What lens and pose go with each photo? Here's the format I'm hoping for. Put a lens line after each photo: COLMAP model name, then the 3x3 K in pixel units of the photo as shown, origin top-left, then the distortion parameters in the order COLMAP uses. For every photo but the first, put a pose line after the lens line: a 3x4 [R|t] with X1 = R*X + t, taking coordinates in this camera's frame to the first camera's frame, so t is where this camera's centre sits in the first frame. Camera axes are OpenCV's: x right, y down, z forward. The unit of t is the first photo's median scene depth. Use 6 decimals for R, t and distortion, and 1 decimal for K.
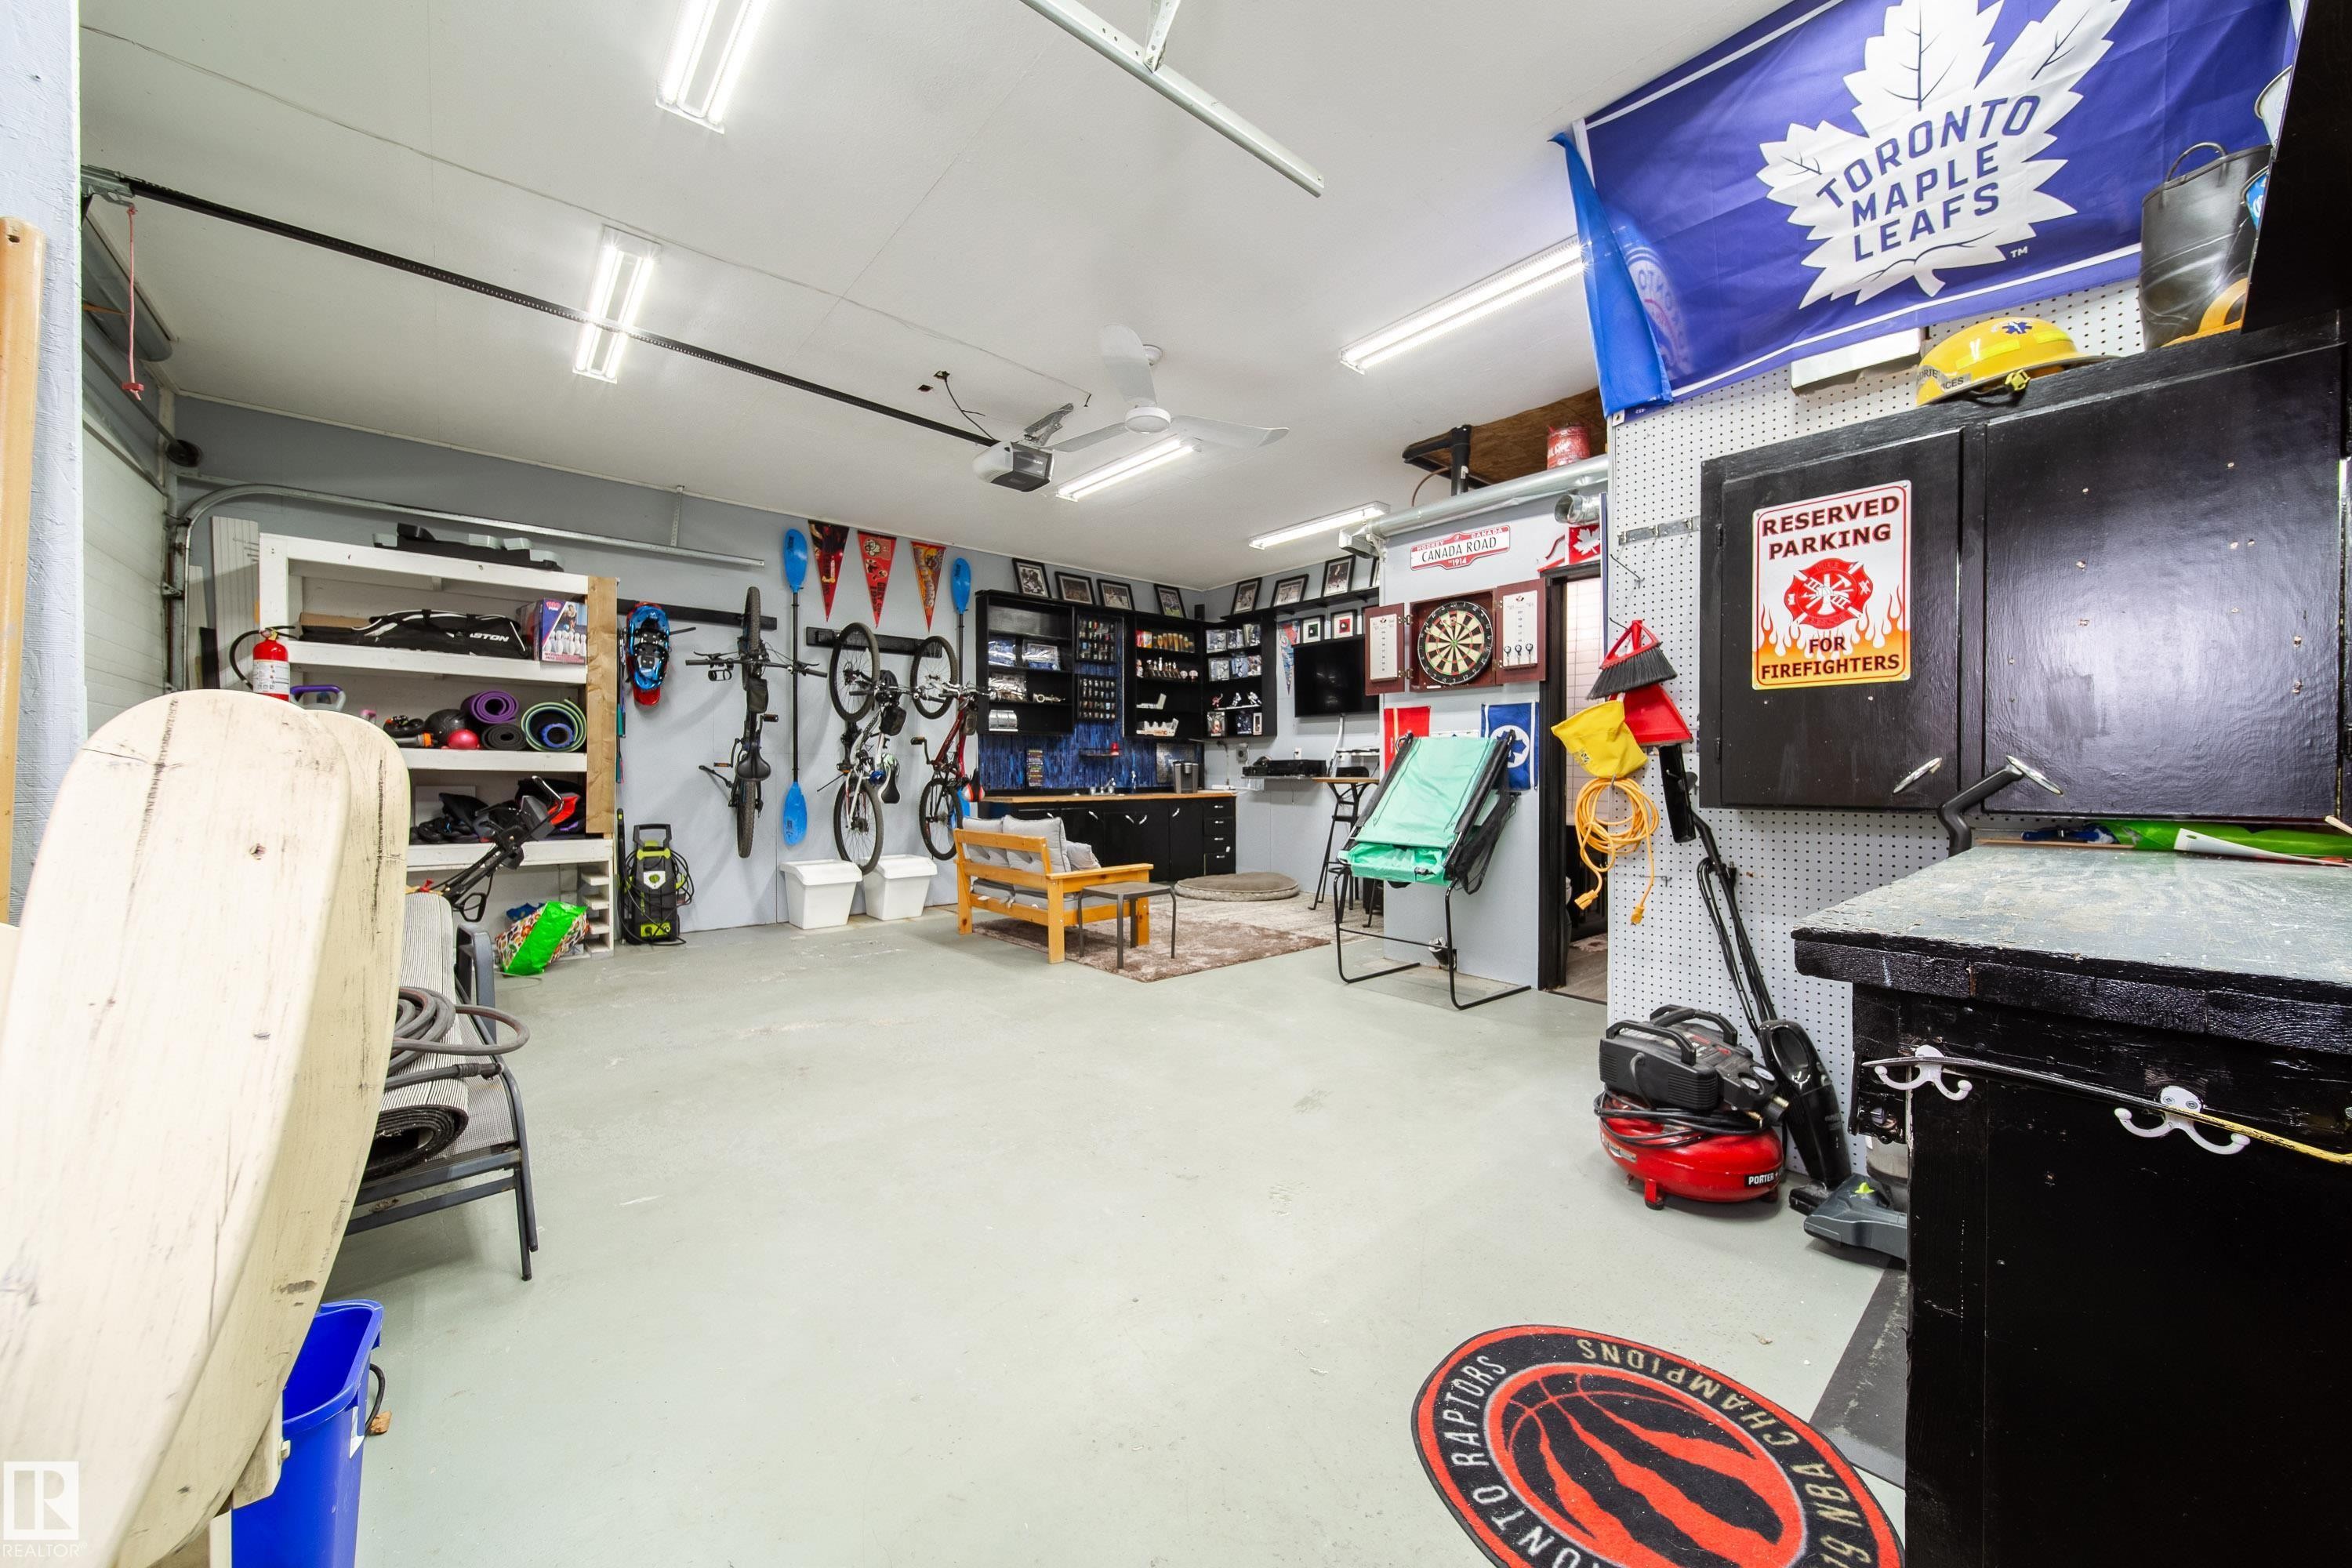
lens RADIAL K [[842.6, 0, 1178.7], [0, 842.6, 779.4], [0, 0, 1]] dist [0.005554, -0.002647]
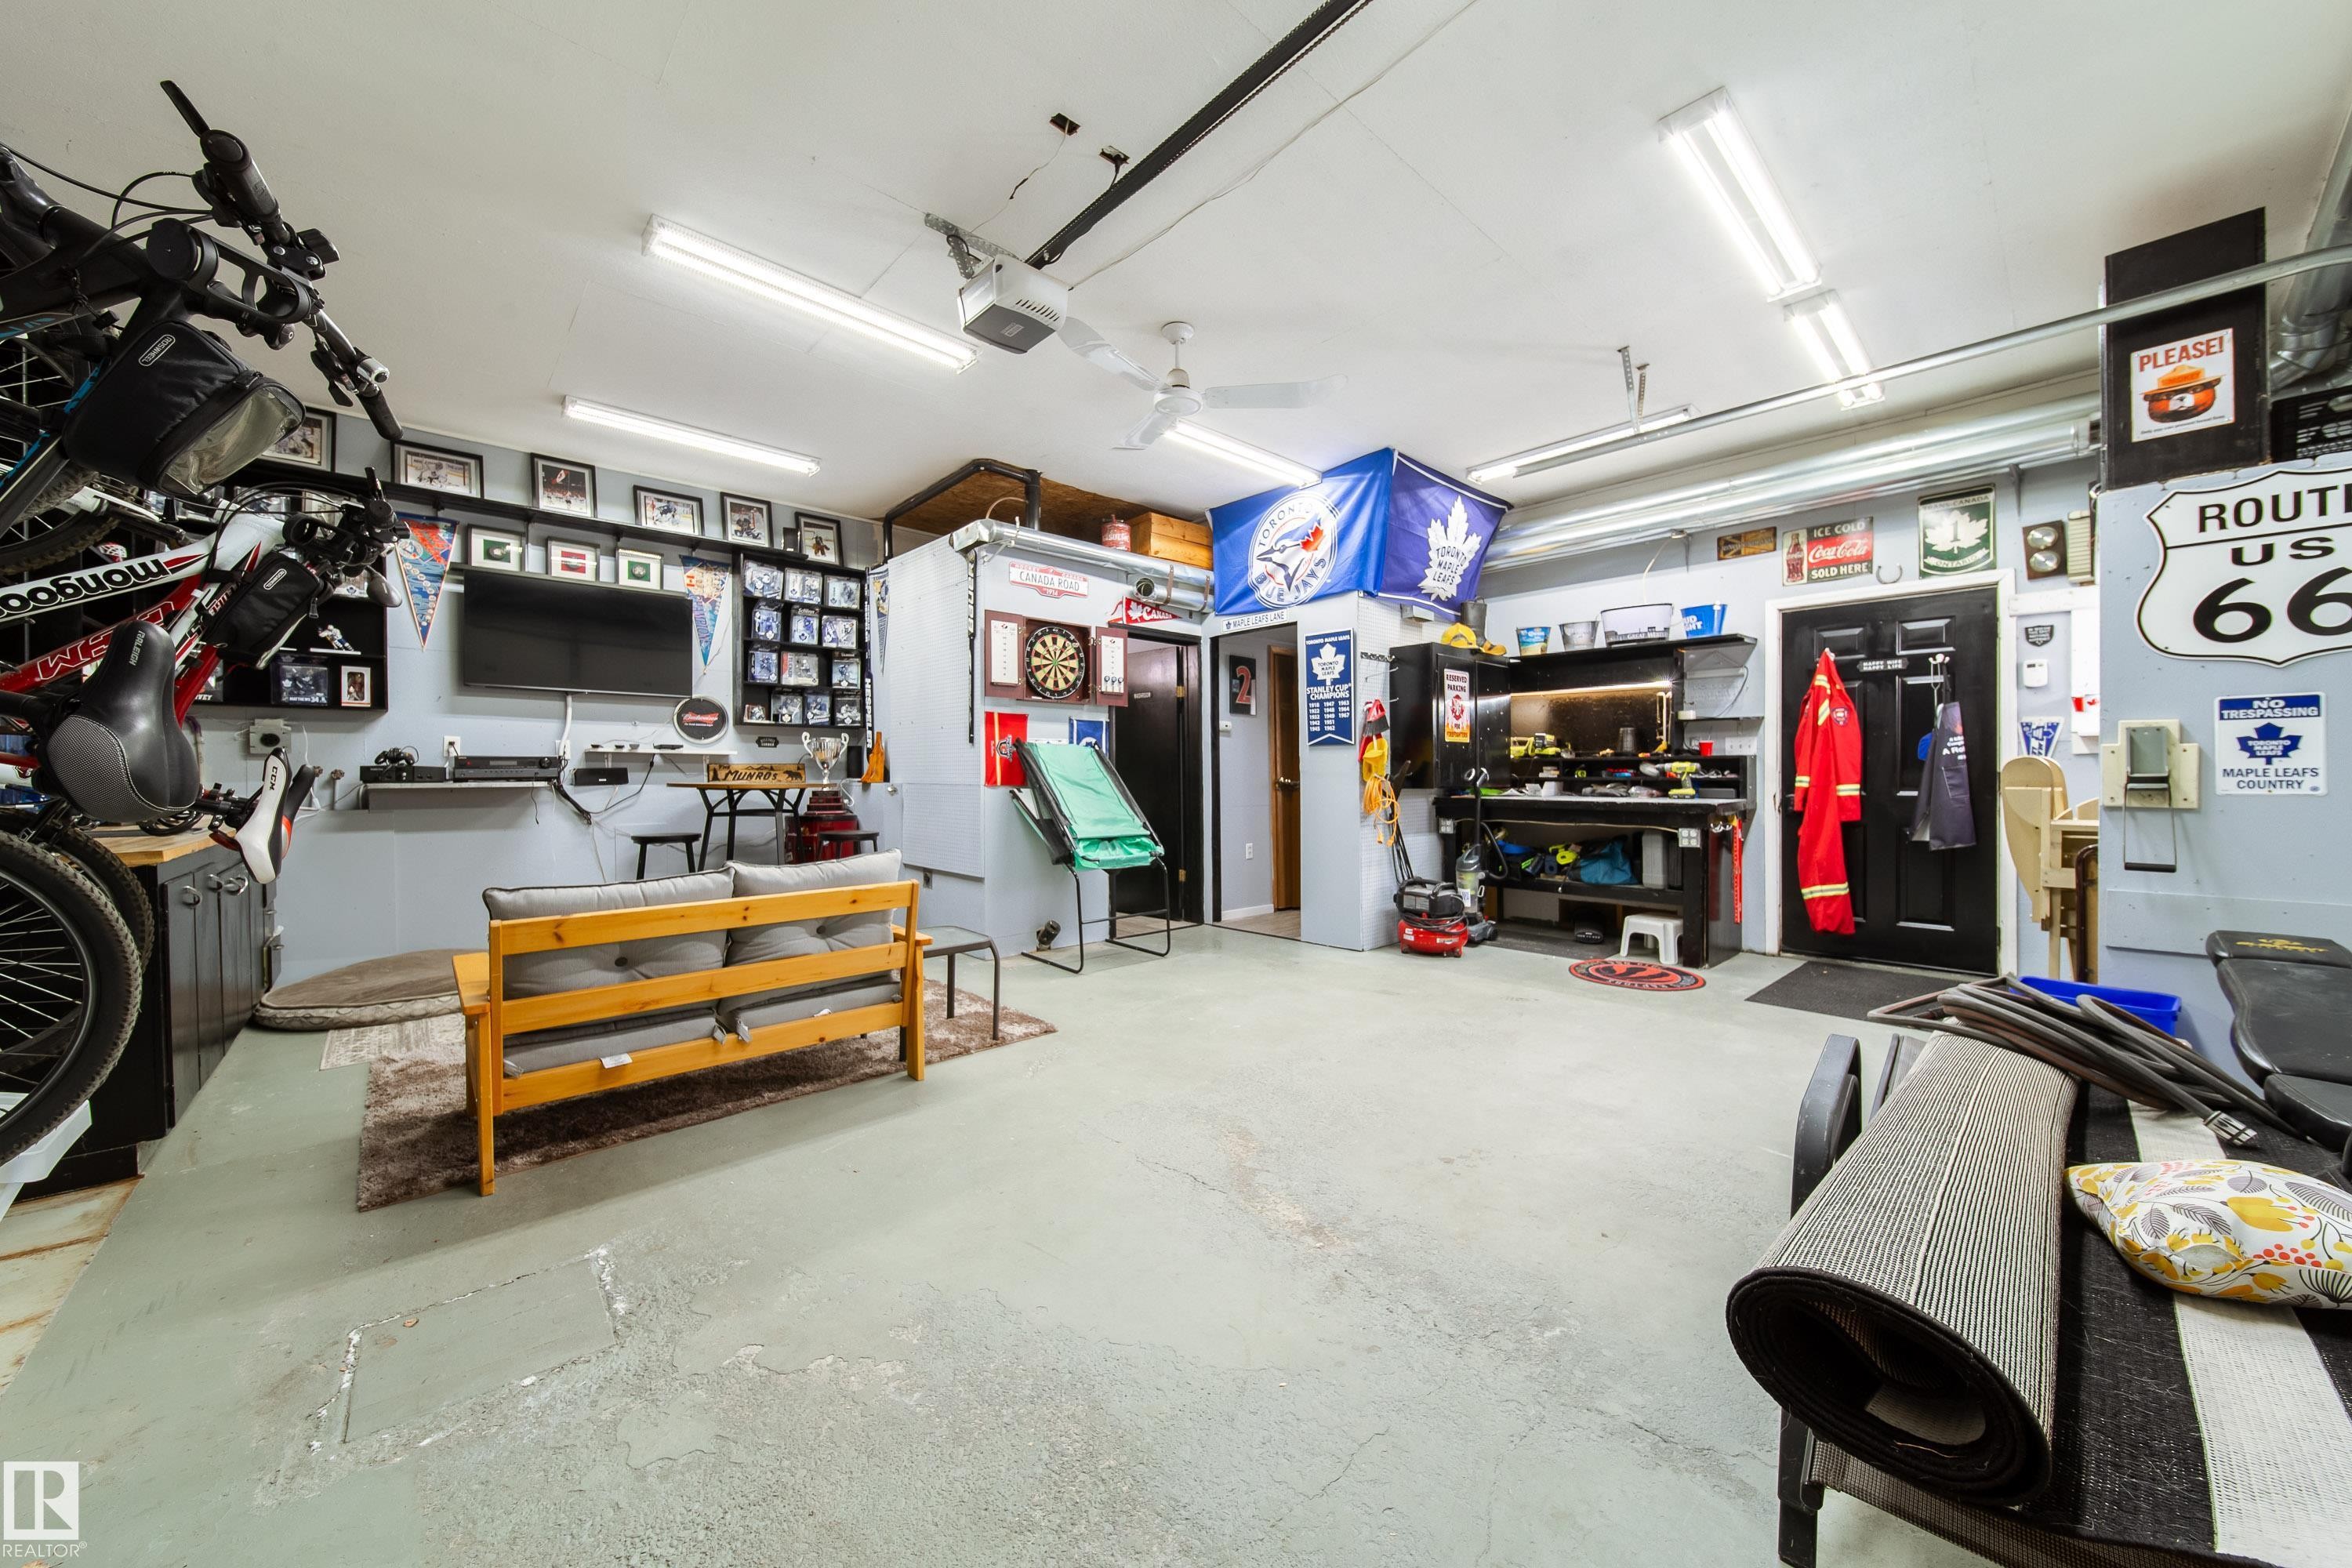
lens RADIAL K [[842.6, 0, 1178.7], [0, 842.6, 779.4], [0, 0, 1]] dist [0.005554, -0.002647]
pose [[-0.040751, -0.004976, 0.999157, -0.824165], [0.012369, 0.999908, 0.005484, -0.006461], [-0.999093, 0.012582, -0.040686, 0.874167]]
